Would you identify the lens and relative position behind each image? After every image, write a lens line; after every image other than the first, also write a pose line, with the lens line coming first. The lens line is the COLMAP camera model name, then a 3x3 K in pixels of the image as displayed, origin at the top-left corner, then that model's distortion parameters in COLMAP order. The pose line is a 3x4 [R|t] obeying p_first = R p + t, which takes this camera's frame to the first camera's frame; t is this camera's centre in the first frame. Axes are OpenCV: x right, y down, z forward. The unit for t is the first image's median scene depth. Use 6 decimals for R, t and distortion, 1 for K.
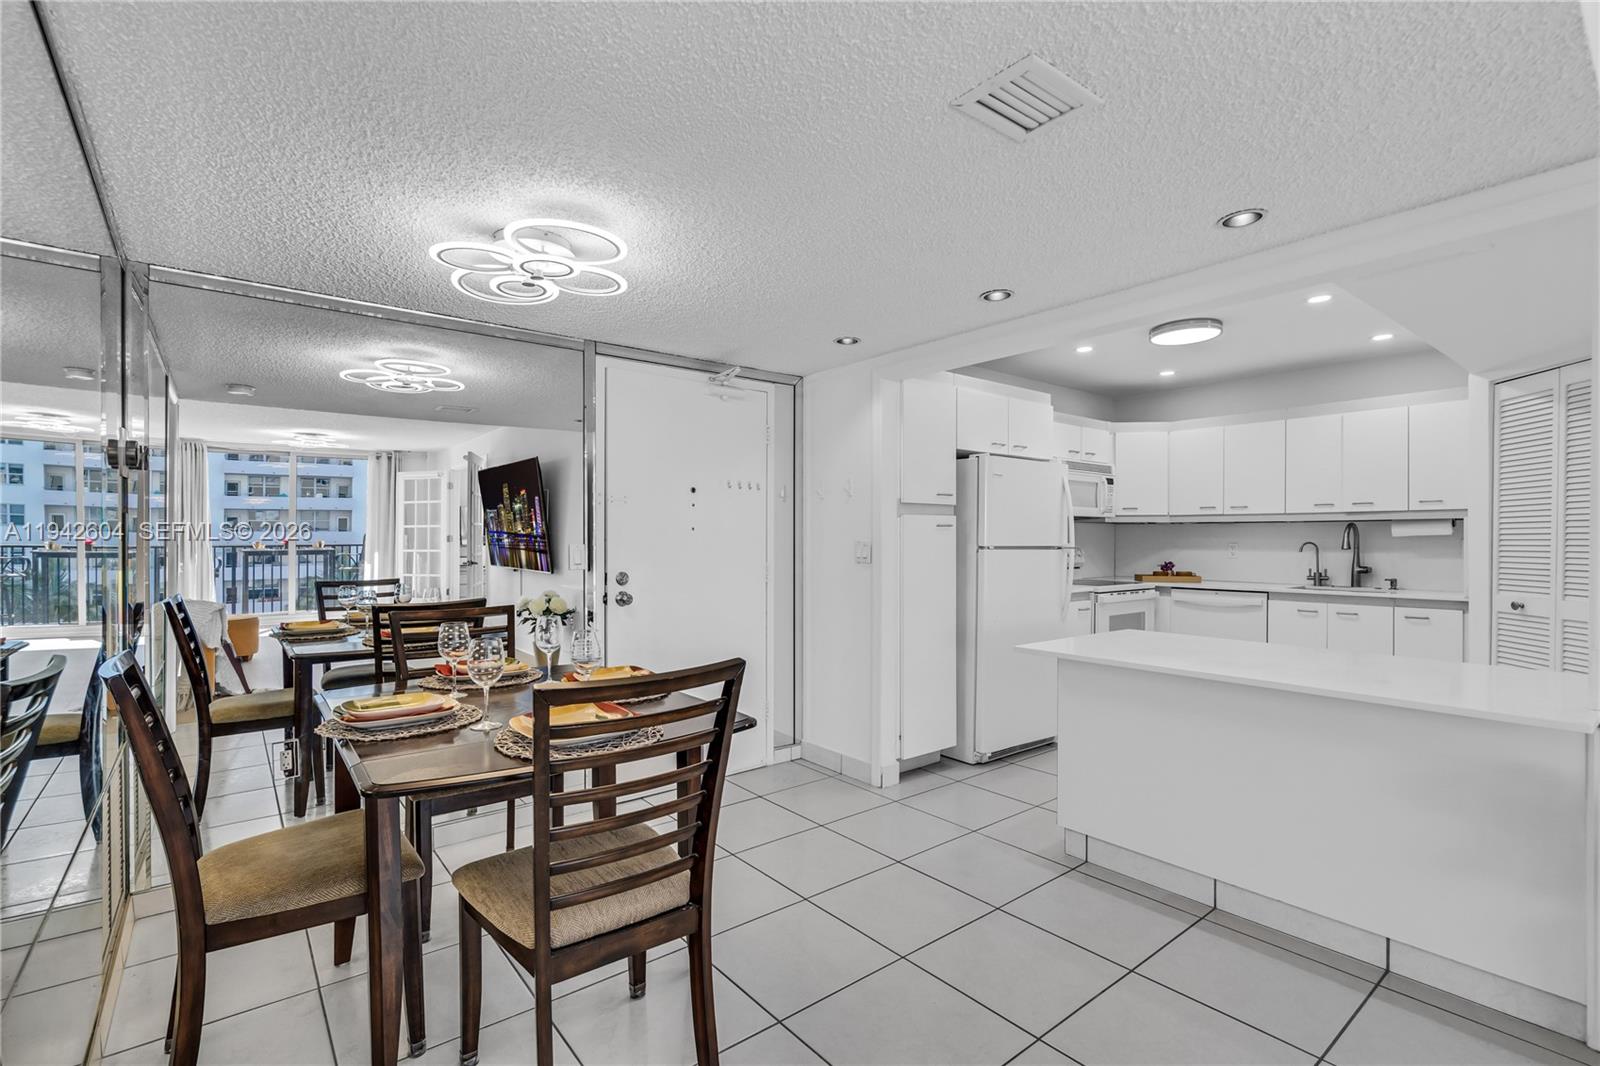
lens RADIAL K [[732.6, 0, 789.1], [0, 732.6, 546.6], [0, 0, 1]] dist [-0.000798, 0.000131]
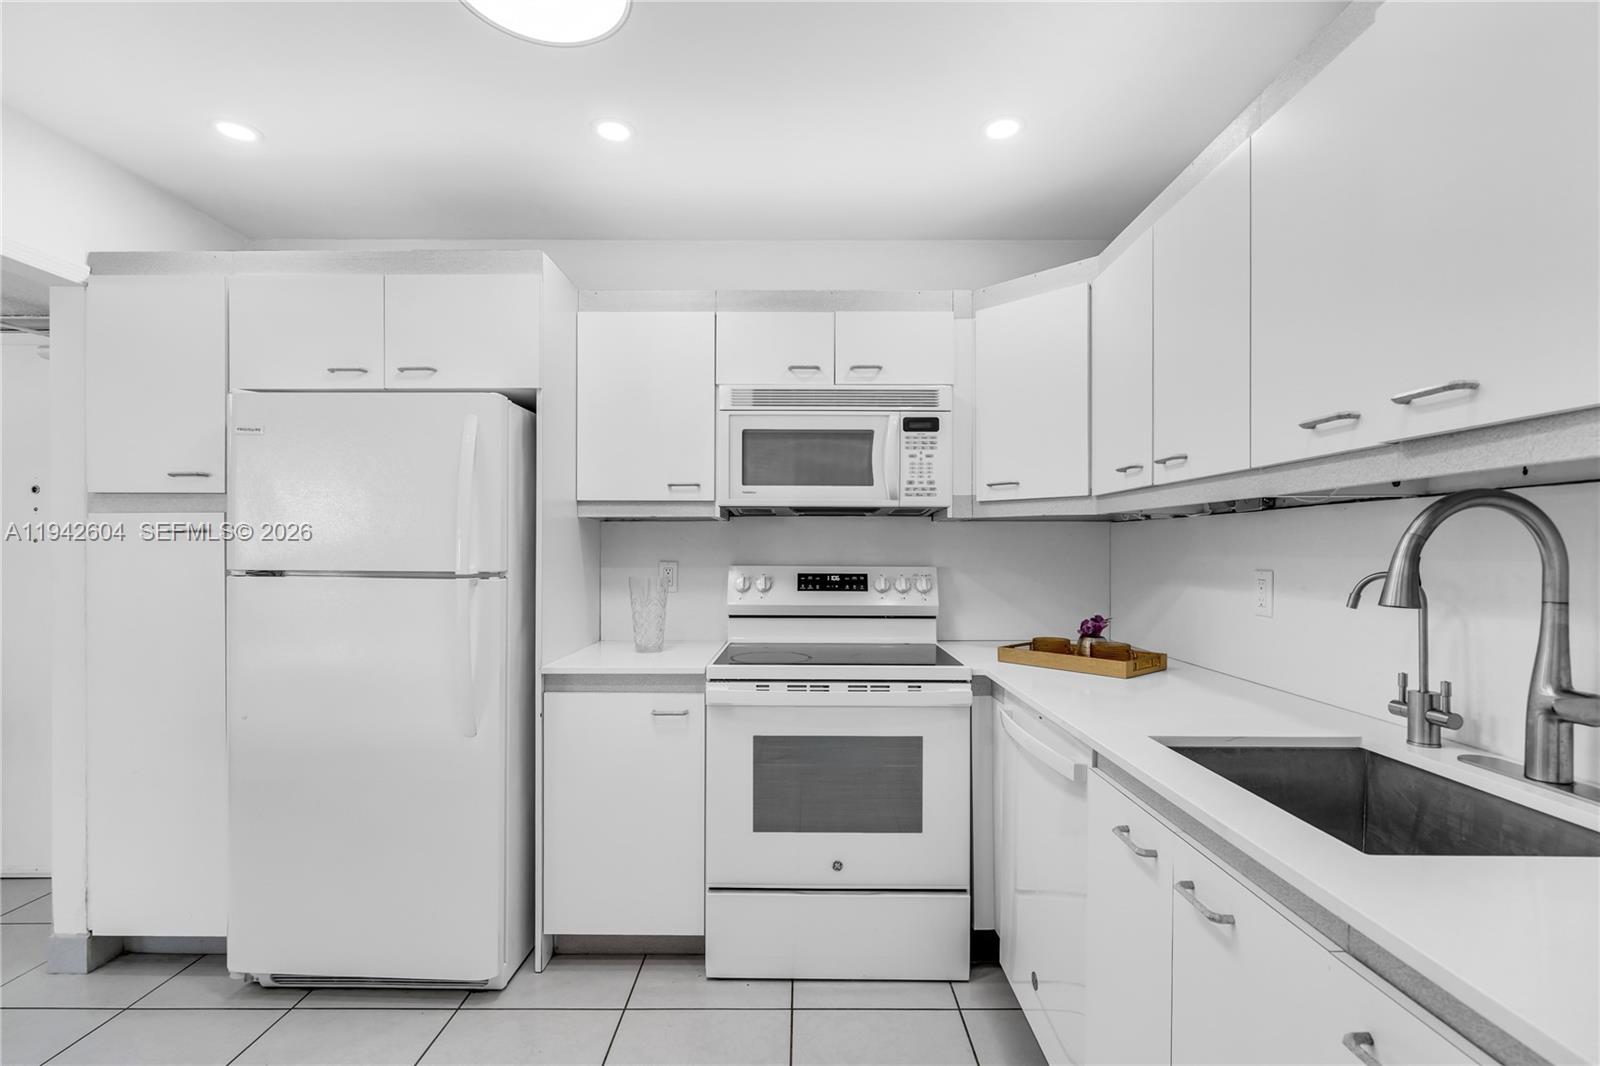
lens RADIAL K [[740.0, 0, 794.7], [0, 740.0, 540.5], [0, 0, 1]] dist [-0.000913, -0.000154]
pose [[0.781073, -0.007679, -0.624393, 0.845857], [-0.007861, 0.999724, -0.022128, -0.011806], [0.624390, 0.022192, 0.780797, 0.785421]]
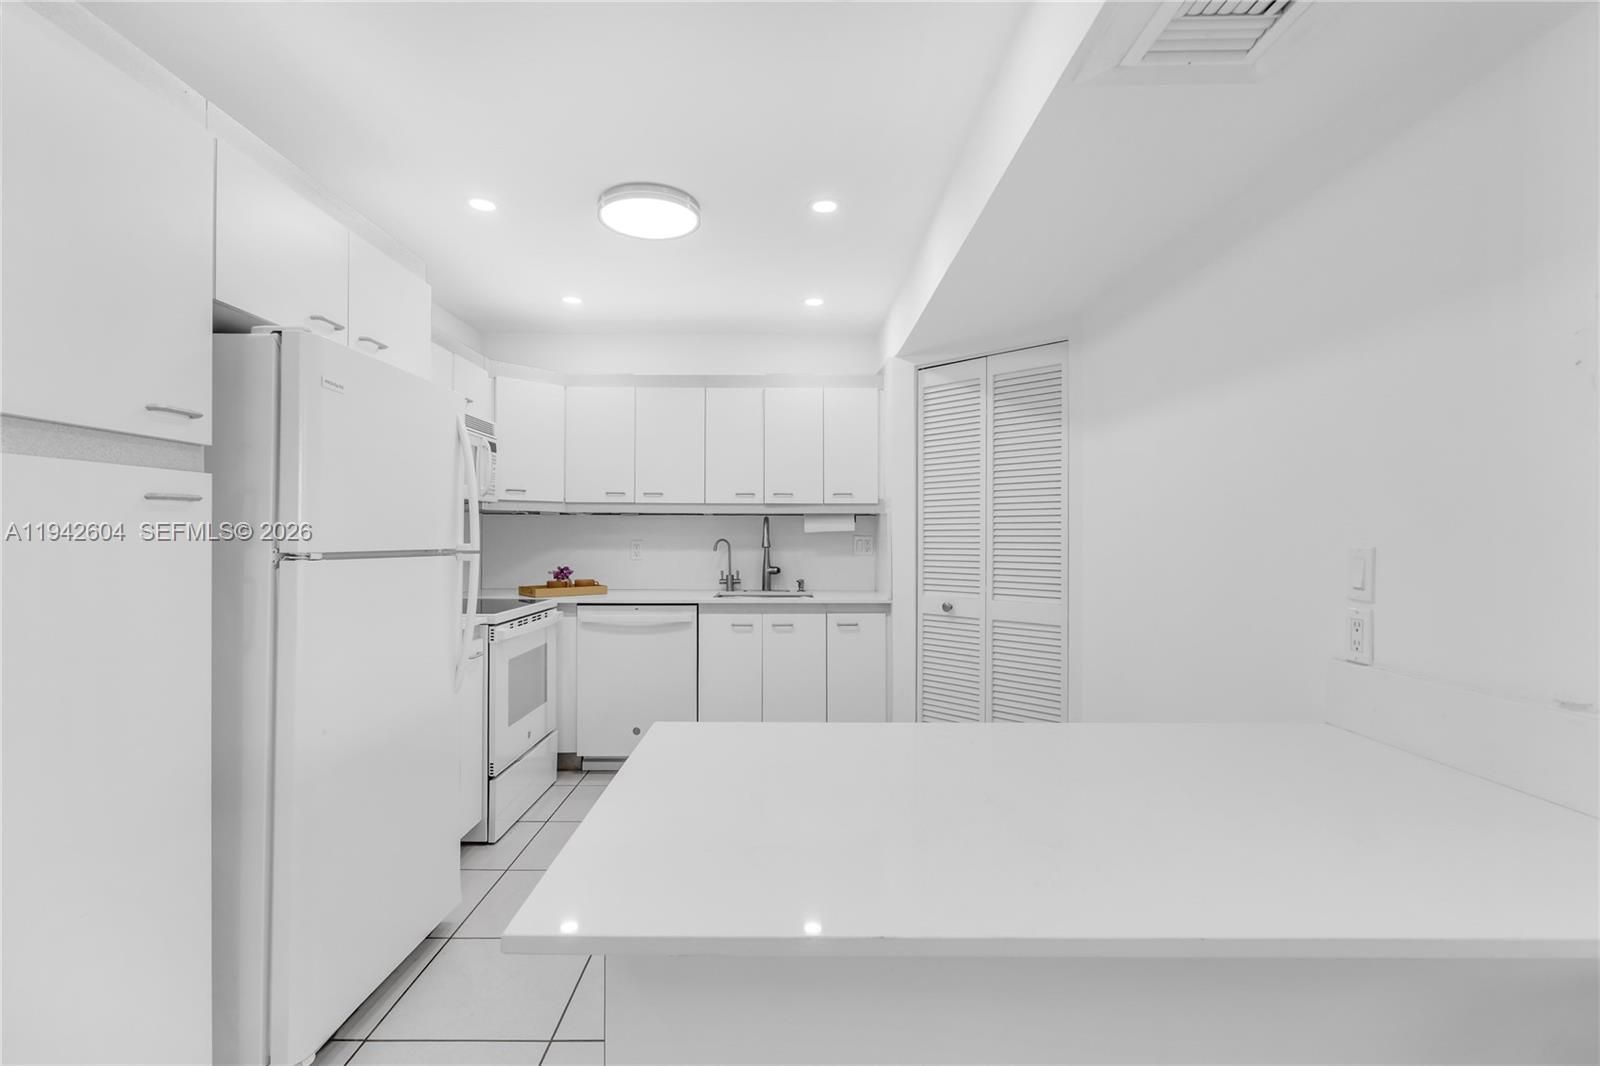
lens RADIAL K [[741.2, 0, 781.9], [0, 741.2, 529.2], [0, 0, 1]] dist [-0.000114, -0.000012]
pose [[0.621355, 0.006561, 0.783501, 0.104254], [0.007904, 0.999862, -0.014641, -0.005296], [-0.783489, 0.015290, 0.621218, 0.499187]]
